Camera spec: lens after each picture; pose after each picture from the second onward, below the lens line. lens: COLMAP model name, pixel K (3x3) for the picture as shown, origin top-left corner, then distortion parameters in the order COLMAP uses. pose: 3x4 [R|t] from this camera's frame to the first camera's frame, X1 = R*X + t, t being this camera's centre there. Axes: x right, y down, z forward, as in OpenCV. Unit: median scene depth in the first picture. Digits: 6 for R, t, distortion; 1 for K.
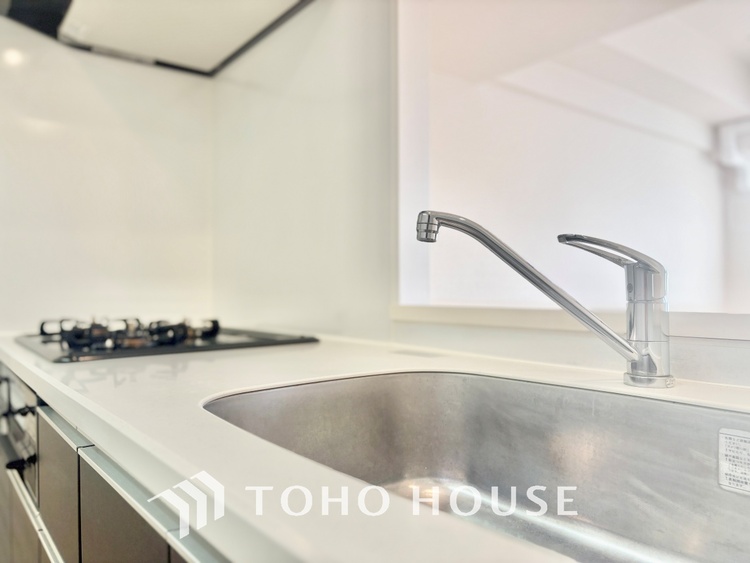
lens RADIAL K [[578.1, 0, 371.4], [0, 578.1, 284.2], [0, 0, 1]] dist [-0.000487, -0.003129]
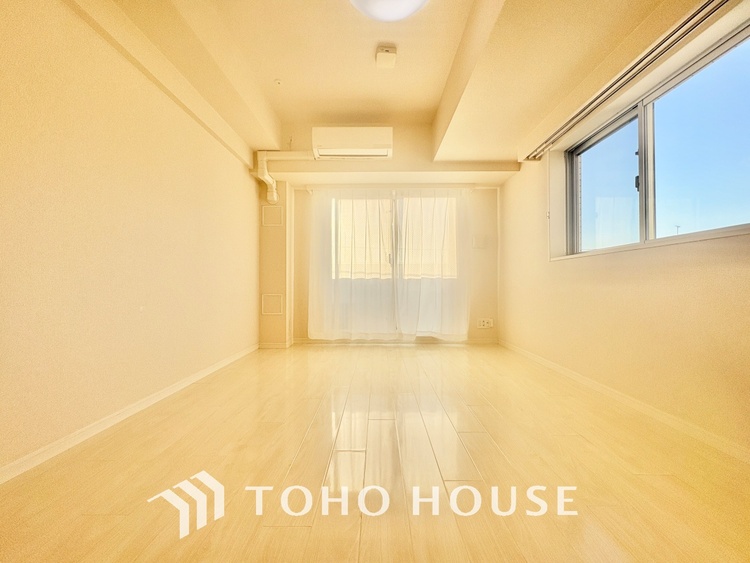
lens RADIAL K [[298.9, 0, 374.1], [0, 298.9, 281.3], [0, 0, 1]] dist [0.001883, -0.000041]
pose [[0.626416, 0.014338, 0.779357, 0.731849], [-0.012595, 0.999886, -0.008271, 0.234234], [-0.779387, -0.004635, 0.626526, 1.053806]]
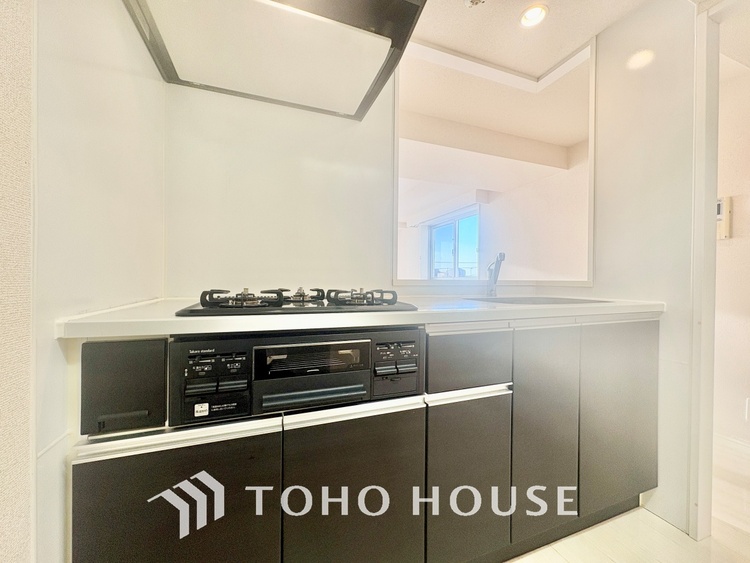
lens RADIAL K [[298.9, 0, 374.9], [0, 298.9, 280.5], [0, 0, 1]] dist [0.001883, -0.000041]
pose [[0.304919, 0.007744, 0.952347, -1.183149], [-0.014484, 0.999889, -0.003493, 0.045108], [-0.952268, -0.012729, 0.304998, 0.716443]]
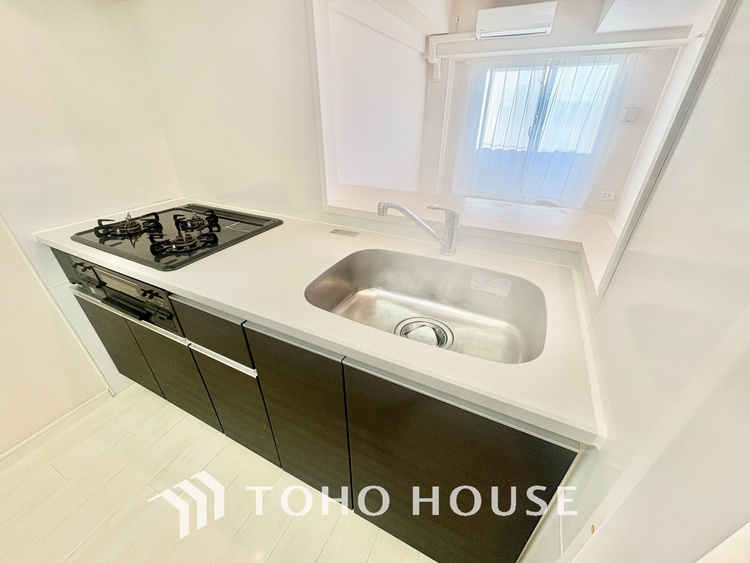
lens RADIAL K [[298.9, 0, 377.1], [0, 298.9, 282.7], [0, 0, 1]] dist [0.001883, -0.000041]
pose [[0.898022, -0.209058, 0.387106, -0.268105], [-0.014092, 0.865766, 0.500251, -0.265662], [-0.439724, -0.454691, 0.774531, -0.036448]]
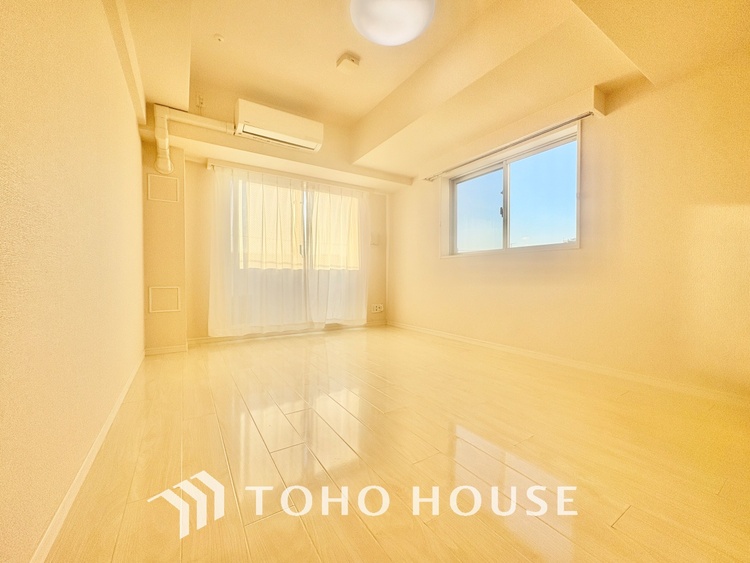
lens RADIAL K [[298.9, 0, 375.0], [0, 298.9, 279.8], [0, 0, 1]] dist [0.001883, -0.000041]
pose [[0.101720, -0.004049, 0.994805, 0.169034], [-0.013843, 0.999889, 0.005485, 0.263286], [-0.994717, -0.014329, 0.101653, 1.826074]]
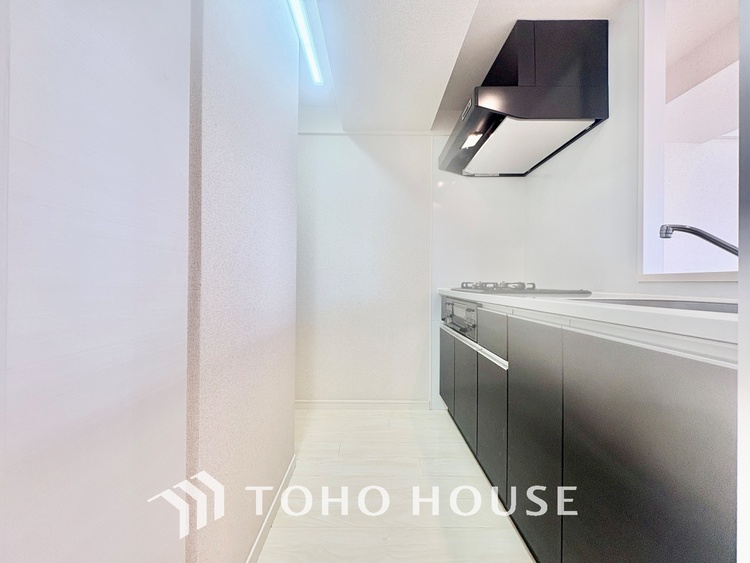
lens RADIAL K [[298.9, 0, 374.3], [0, 298.9, 283.5], [0, 0, 1]] dist [0.001883, -0.000041]
pose [[0.793974, 0.009791, -0.607873, -0.060448], [-0.003678, 0.999929, 0.011302, 0.059889], [0.607941, -0.006738, 0.793954, -0.401148]]
